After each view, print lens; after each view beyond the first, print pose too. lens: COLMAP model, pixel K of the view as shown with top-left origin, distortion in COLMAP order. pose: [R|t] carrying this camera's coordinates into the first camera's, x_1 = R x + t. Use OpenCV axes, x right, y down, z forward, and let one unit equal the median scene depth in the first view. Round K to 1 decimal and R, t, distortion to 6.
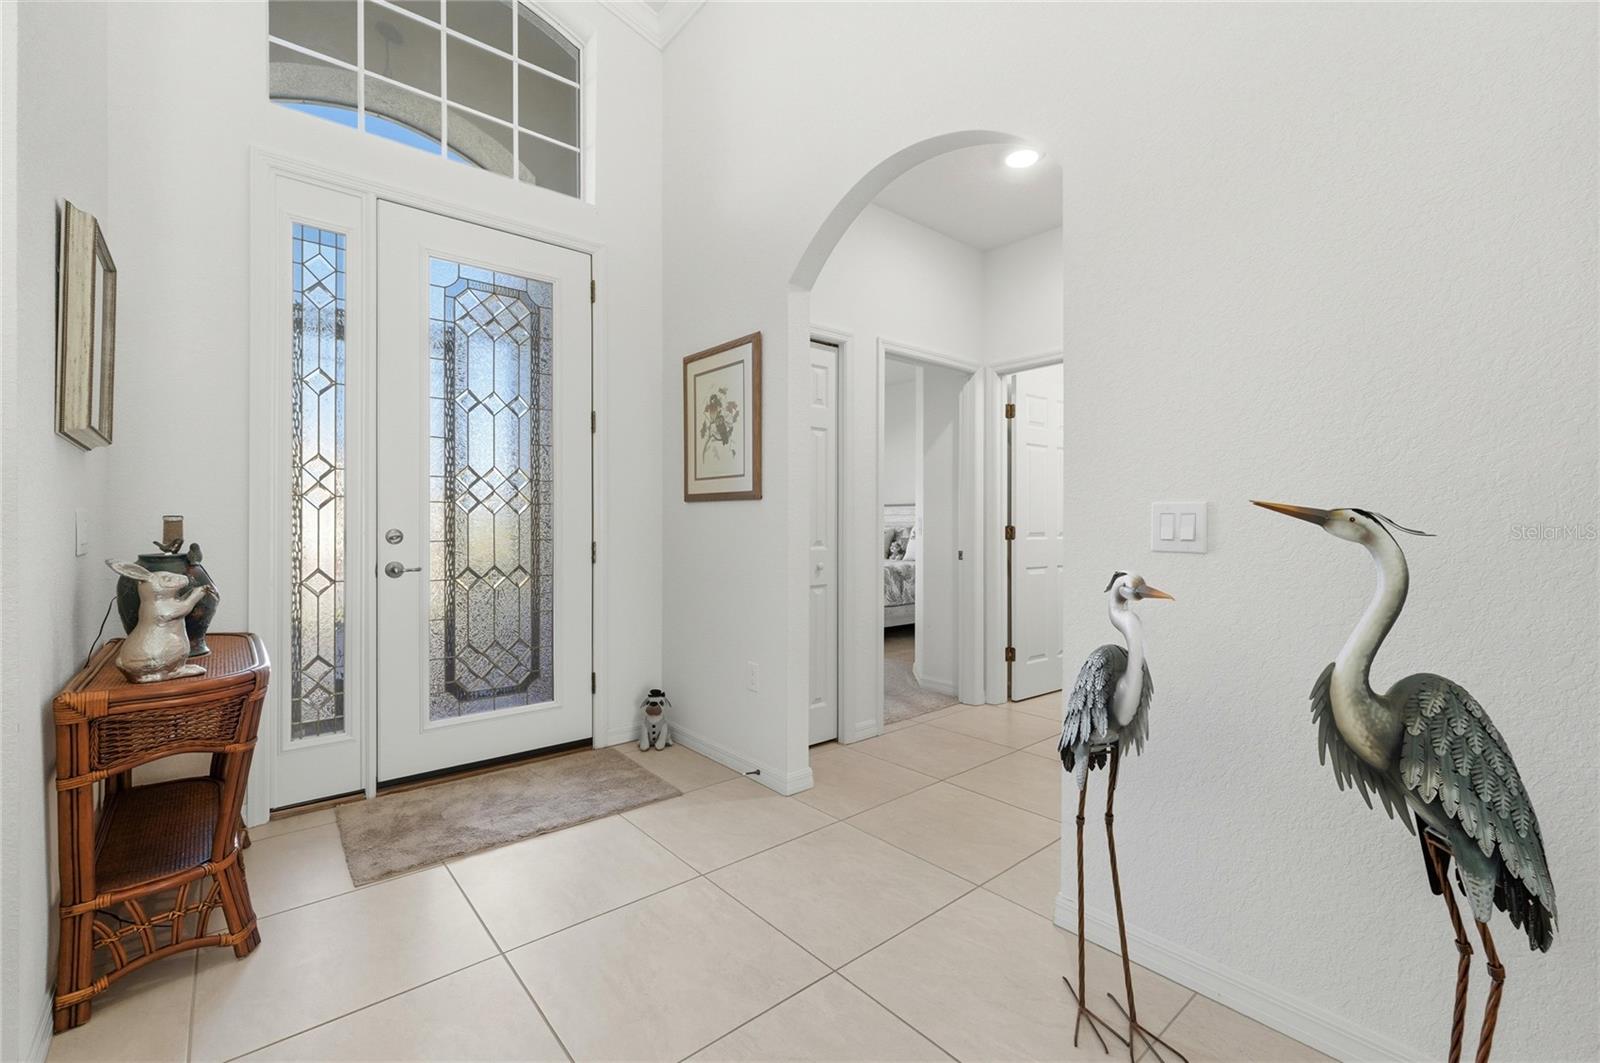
lens RADIAL K [[675.3, 0, 800.0], [0, 675.3, 526.9], [0, 0, 1]] dist [-0.005044, -0.000199]
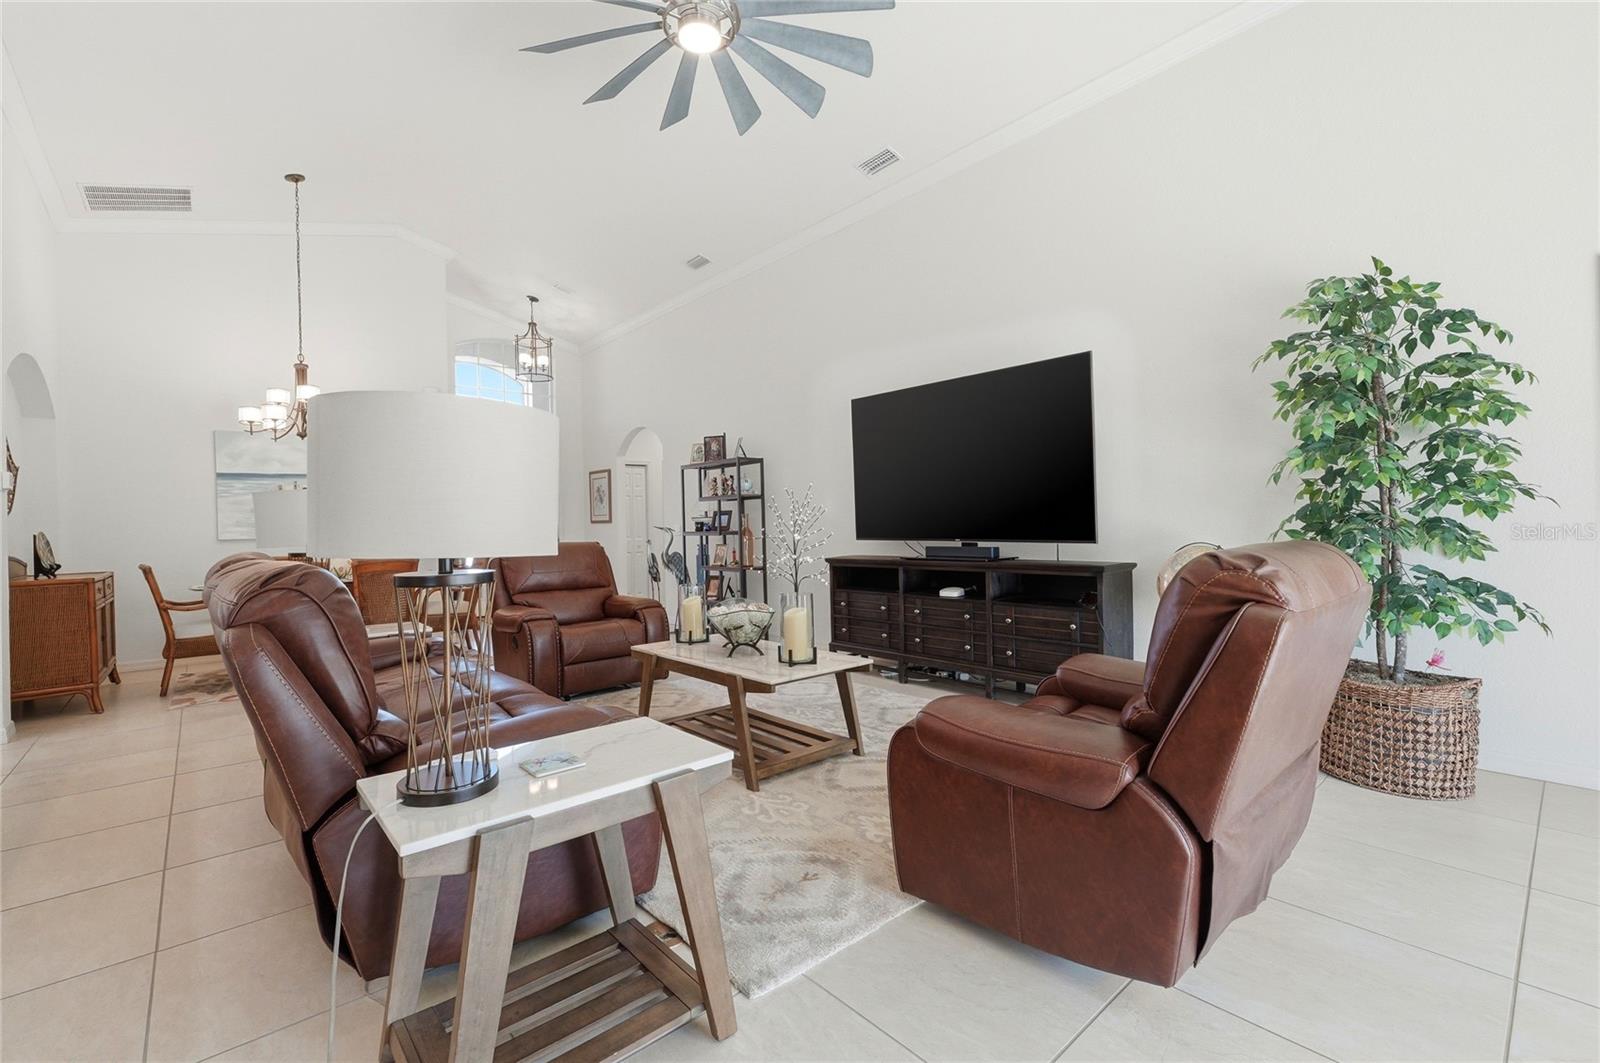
lens RADIAL K [[675.3, 0, 805.7], [0, 675.3, 521.7], [0, 0, 1]] dist [-0.005044, -0.000199]
pose [[0.999368, -0.021507, 0.028303, 0.650703], [0.021794, 0.999714, -0.009877, 0.004791], [-0.028082, 0.010488, 0.999551, -1.853353]]
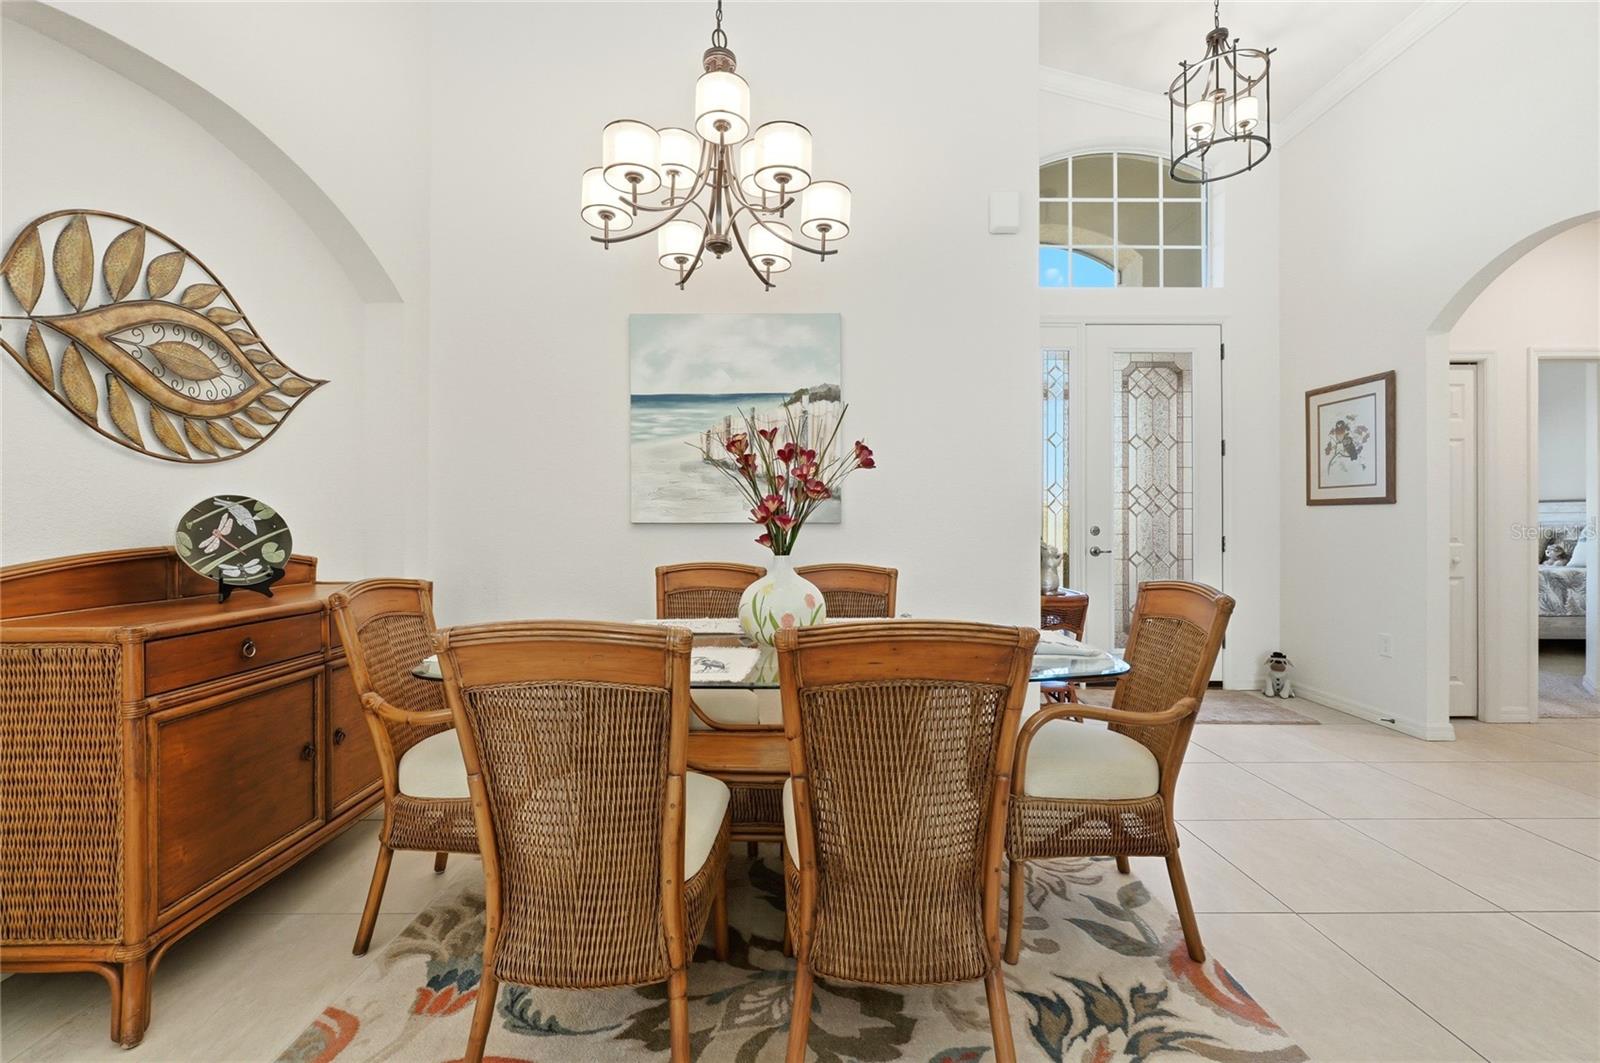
lens RADIAL K [[675.3, 0, 793.2], [0, 675.3, 519.8], [0, 0, 1]] dist [-0.005044, -0.000199]
pose [[0.760029, -0.003406, -0.649881, -0.083461], [-0.003303, 0.999953, -0.009104, 0.004116], [0.649881, 0.009066, 0.759982, -0.586141]]
